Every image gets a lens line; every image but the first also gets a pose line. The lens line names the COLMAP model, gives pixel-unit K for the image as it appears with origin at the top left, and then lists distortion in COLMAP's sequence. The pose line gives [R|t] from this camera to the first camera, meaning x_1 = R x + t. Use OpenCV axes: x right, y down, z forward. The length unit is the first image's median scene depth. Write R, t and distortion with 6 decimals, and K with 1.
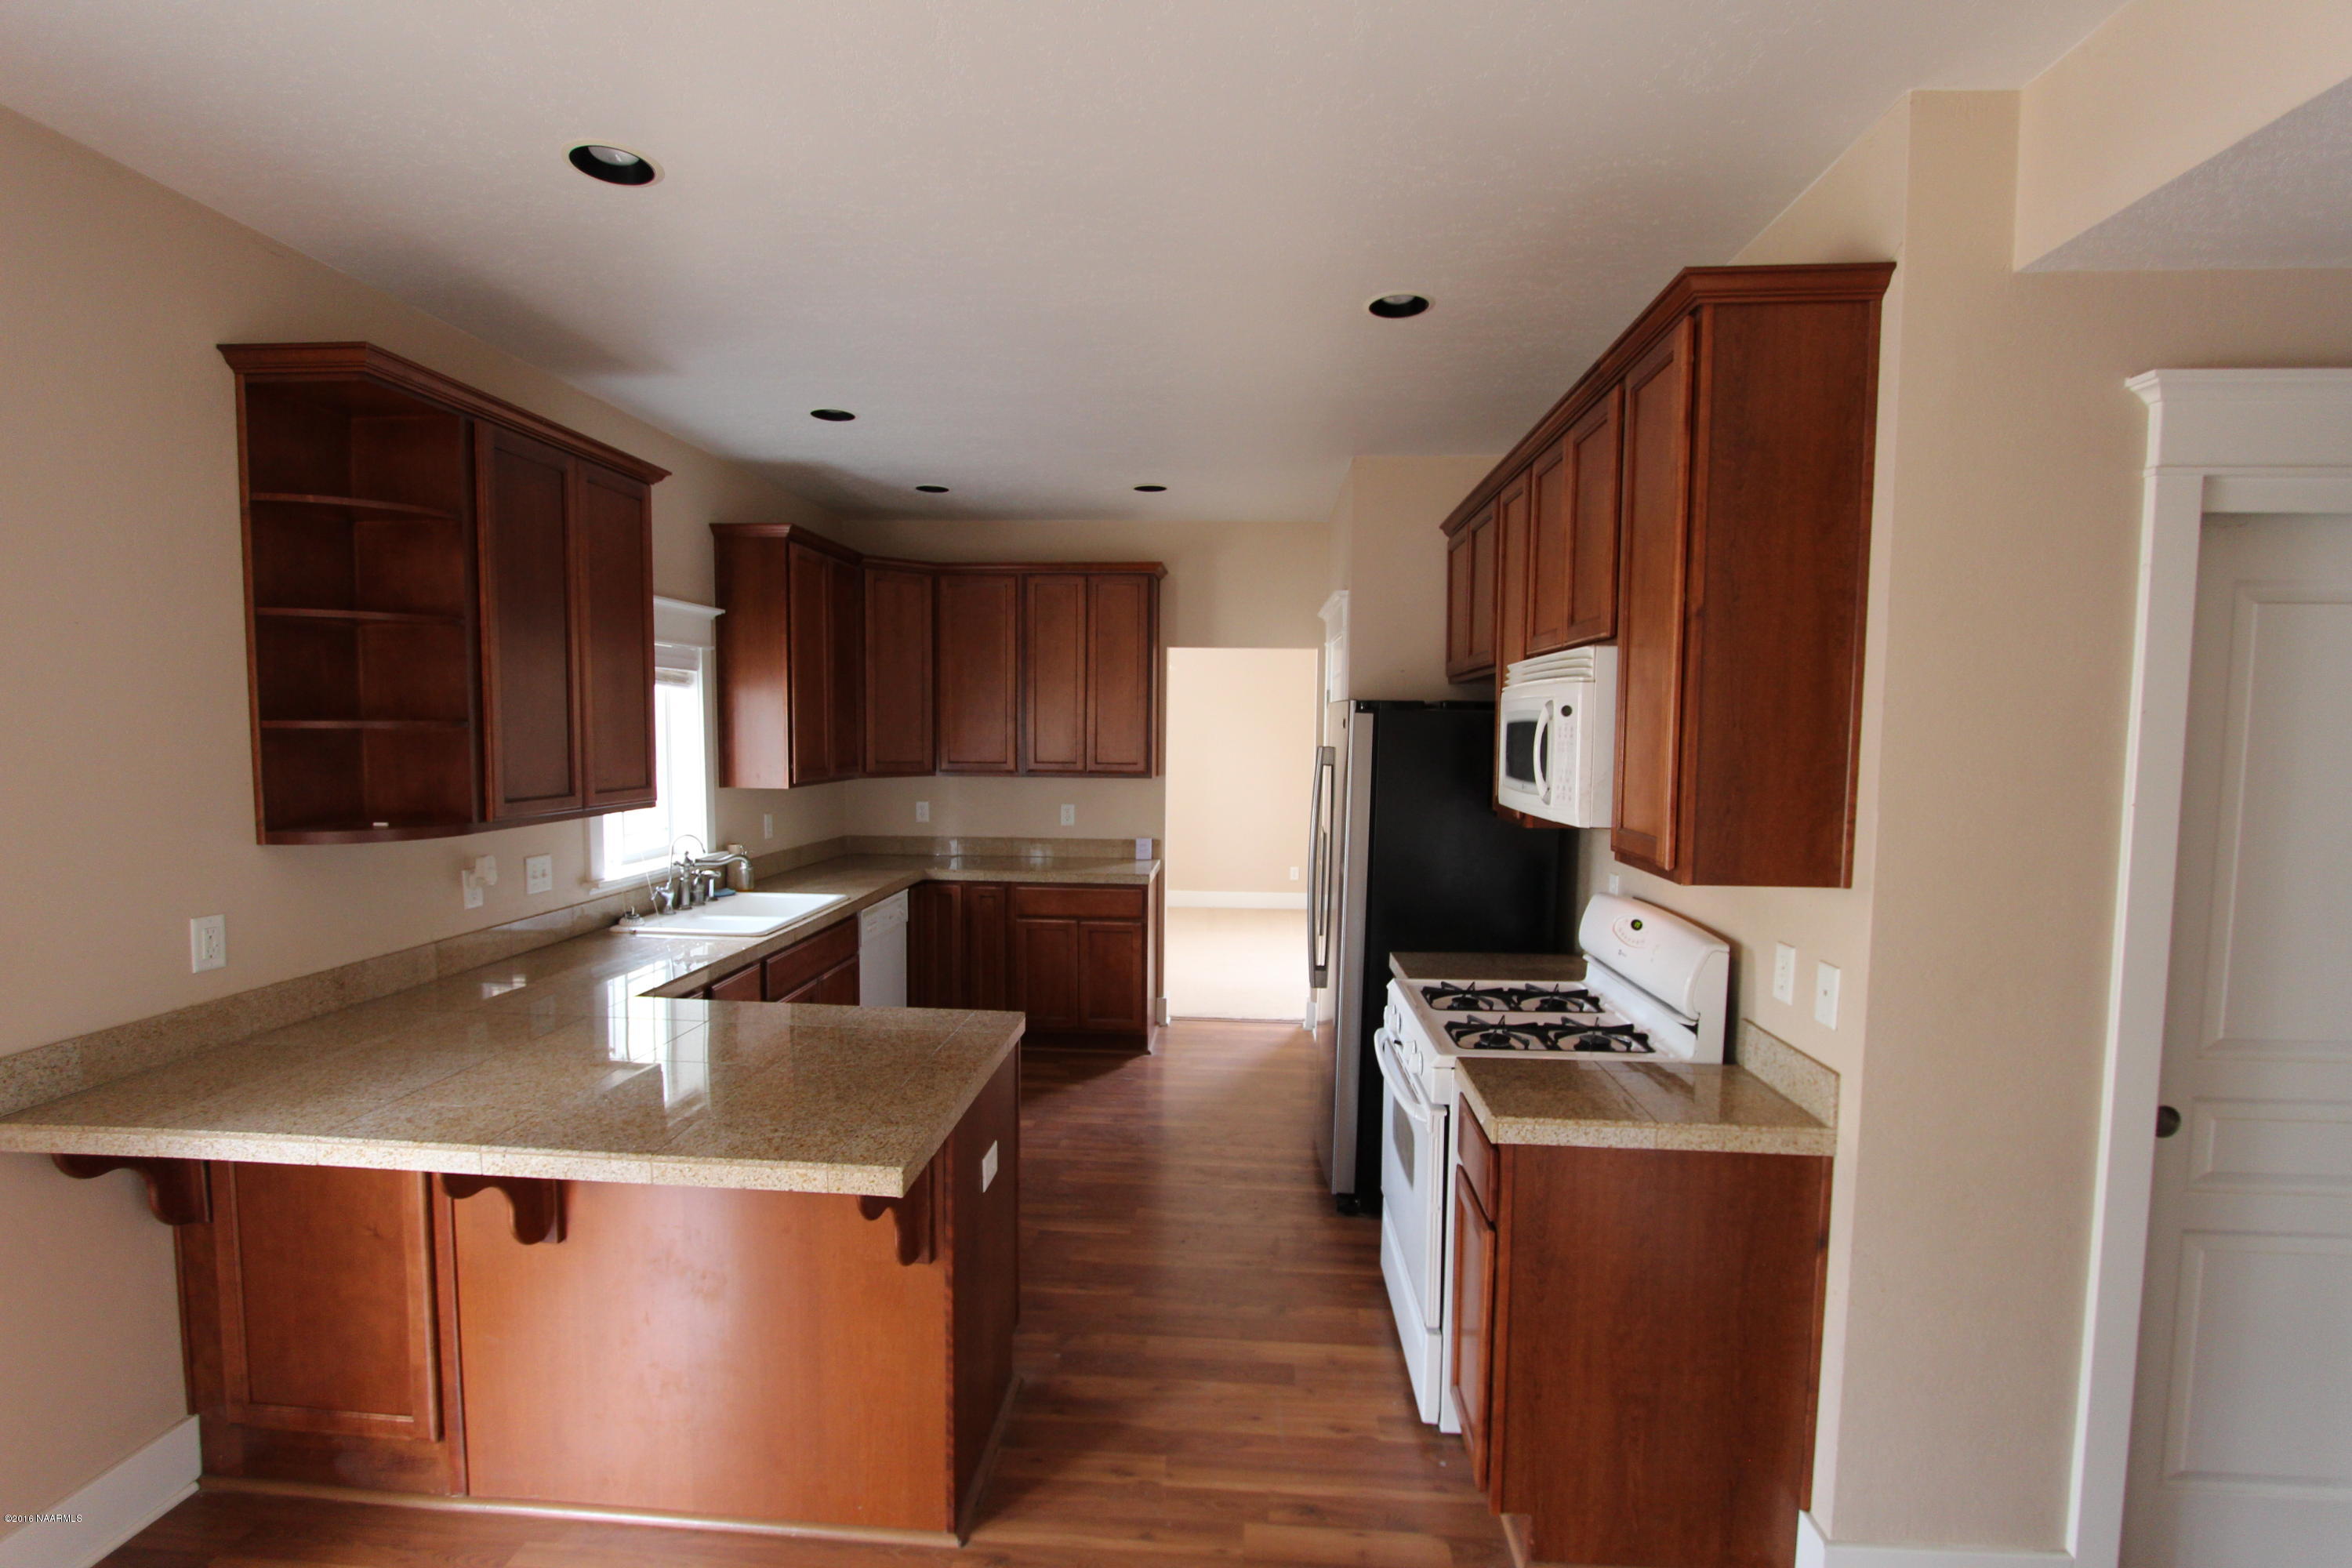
lens RADIAL K [[1094.8, 0, 1173.5], [0, 1094.8, 797.8], [0, 0, 1]] dist [-0.022336, 0.004243]
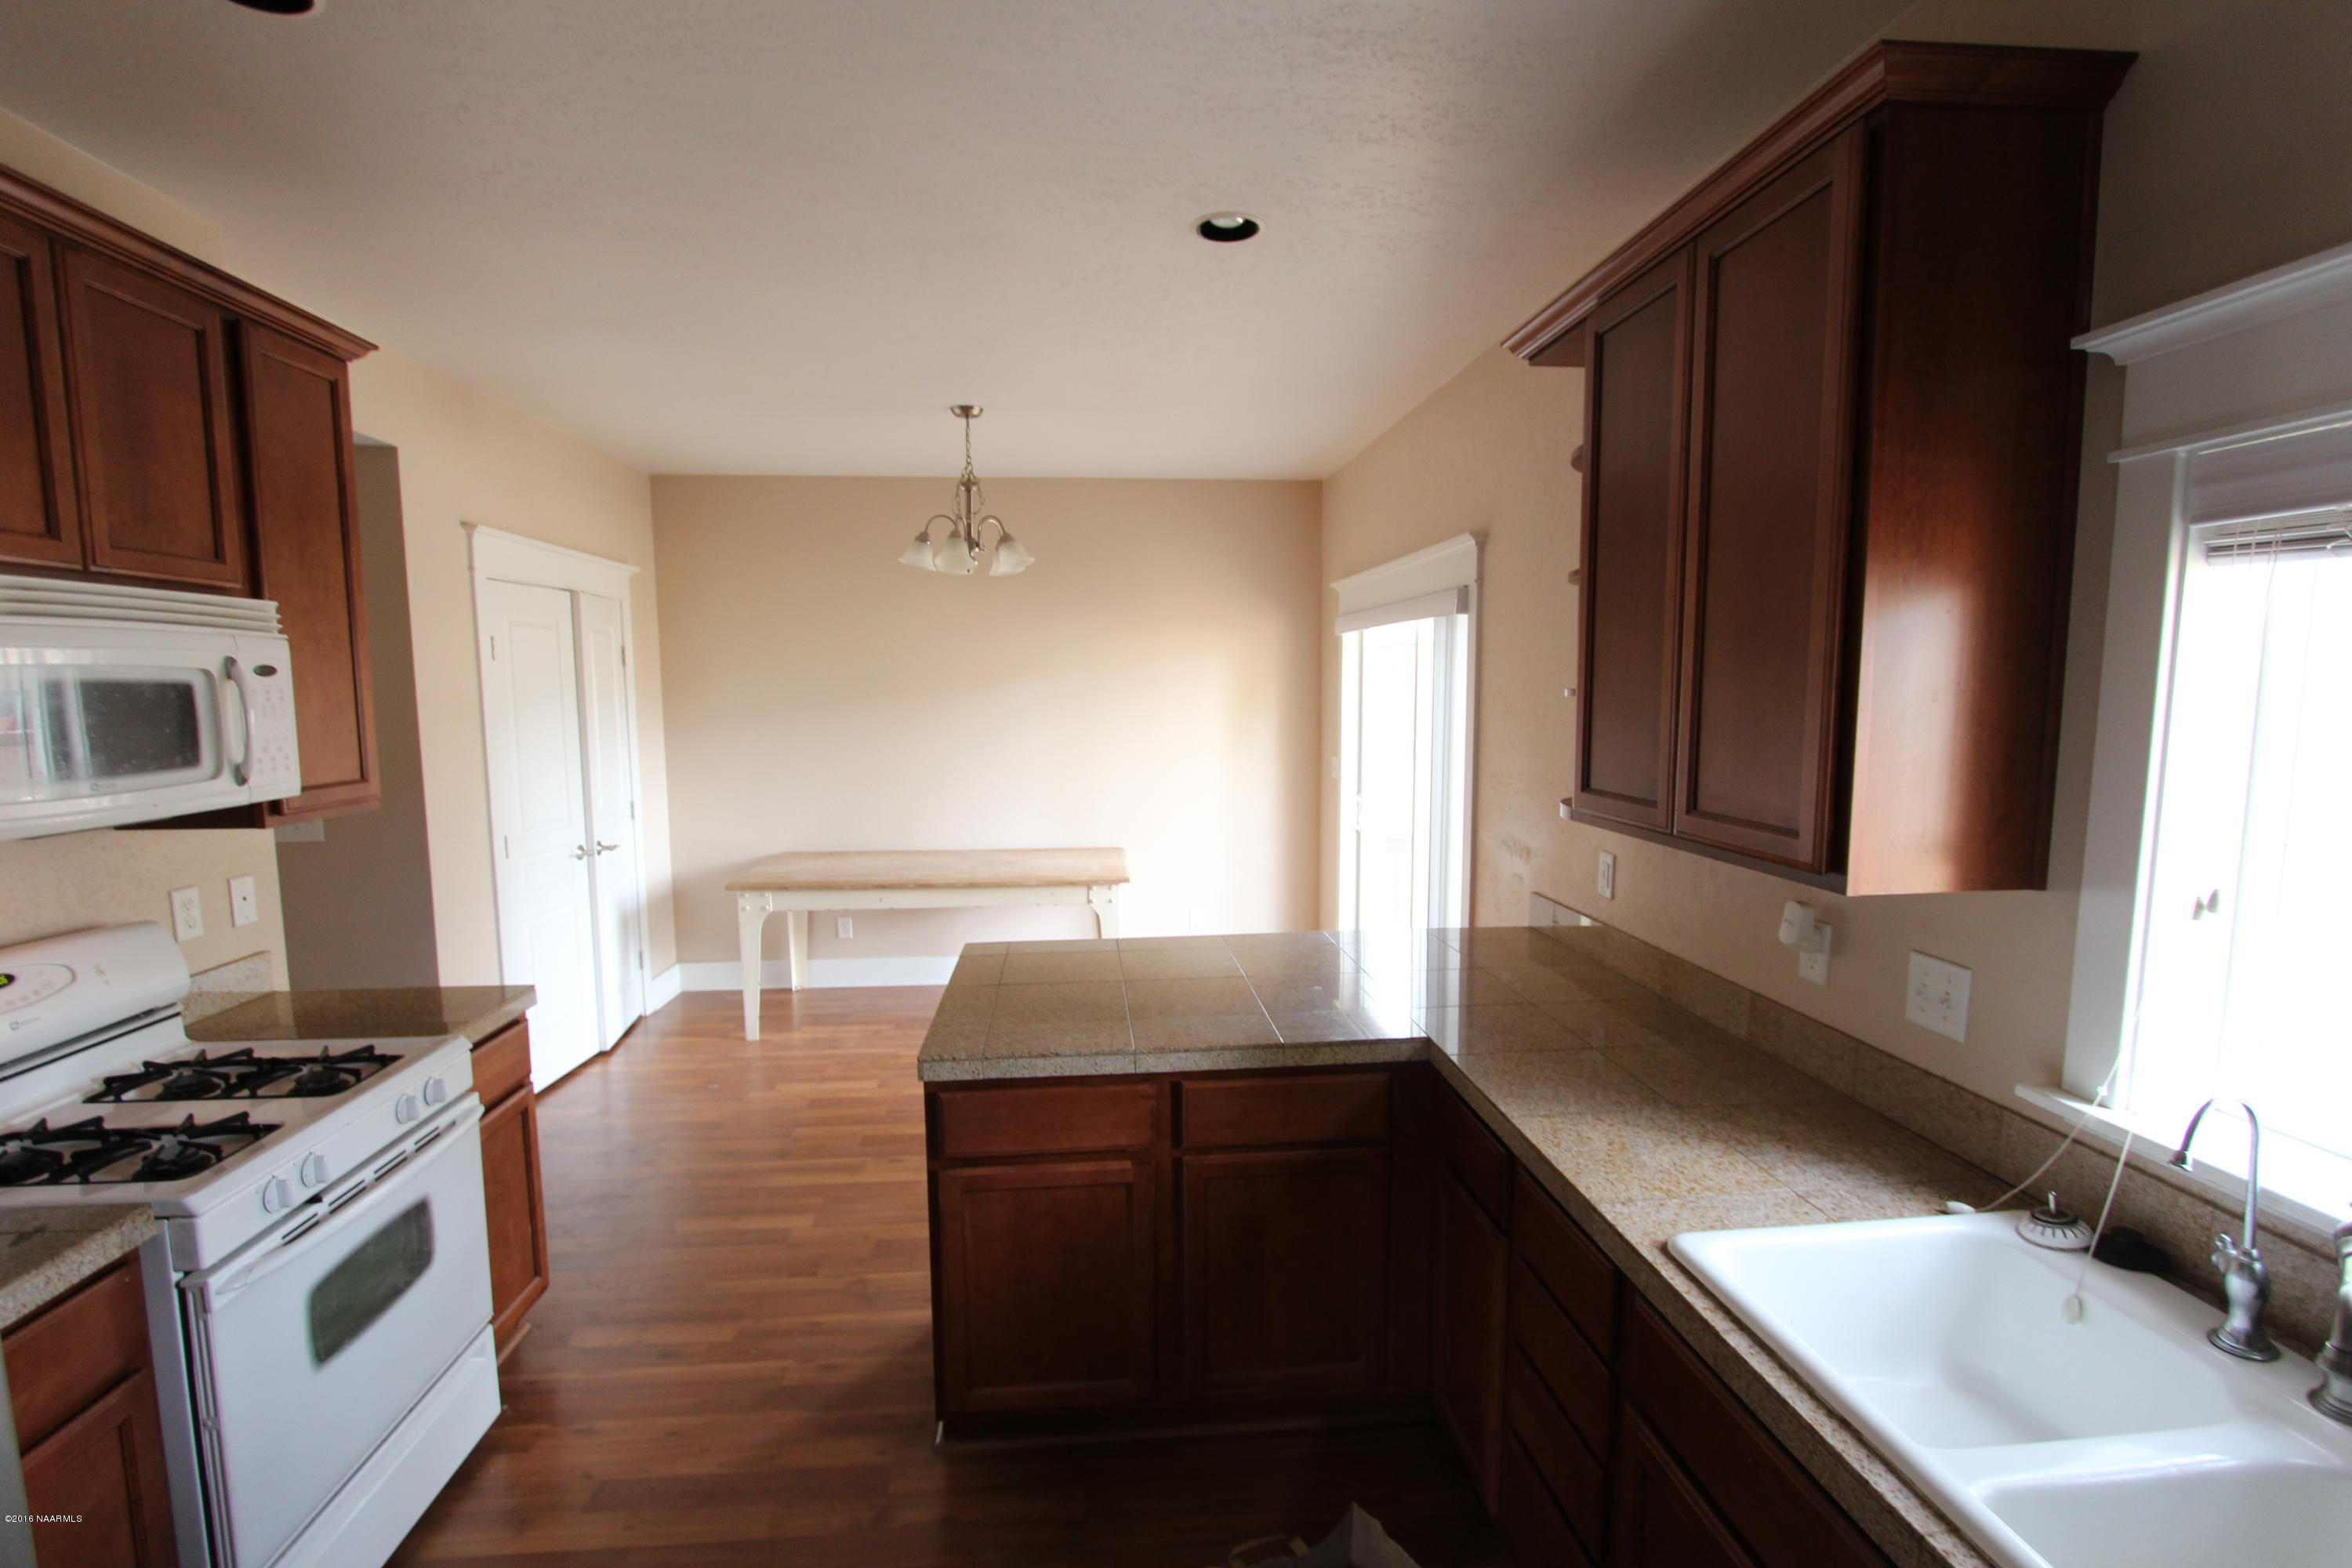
lens RADIAL K [[1094.8, 0, 1173.5], [0, 1094.8, 797.8], [0, 0, 1]] dist [-0.022336, 0.004243]
pose [[-0.986806, 0.010700, -0.161555, -0.204735], [-0.017929, 0.984456, 0.174714, -0.134165], [0.160913, 0.175306, -0.971275, 1.878516]]
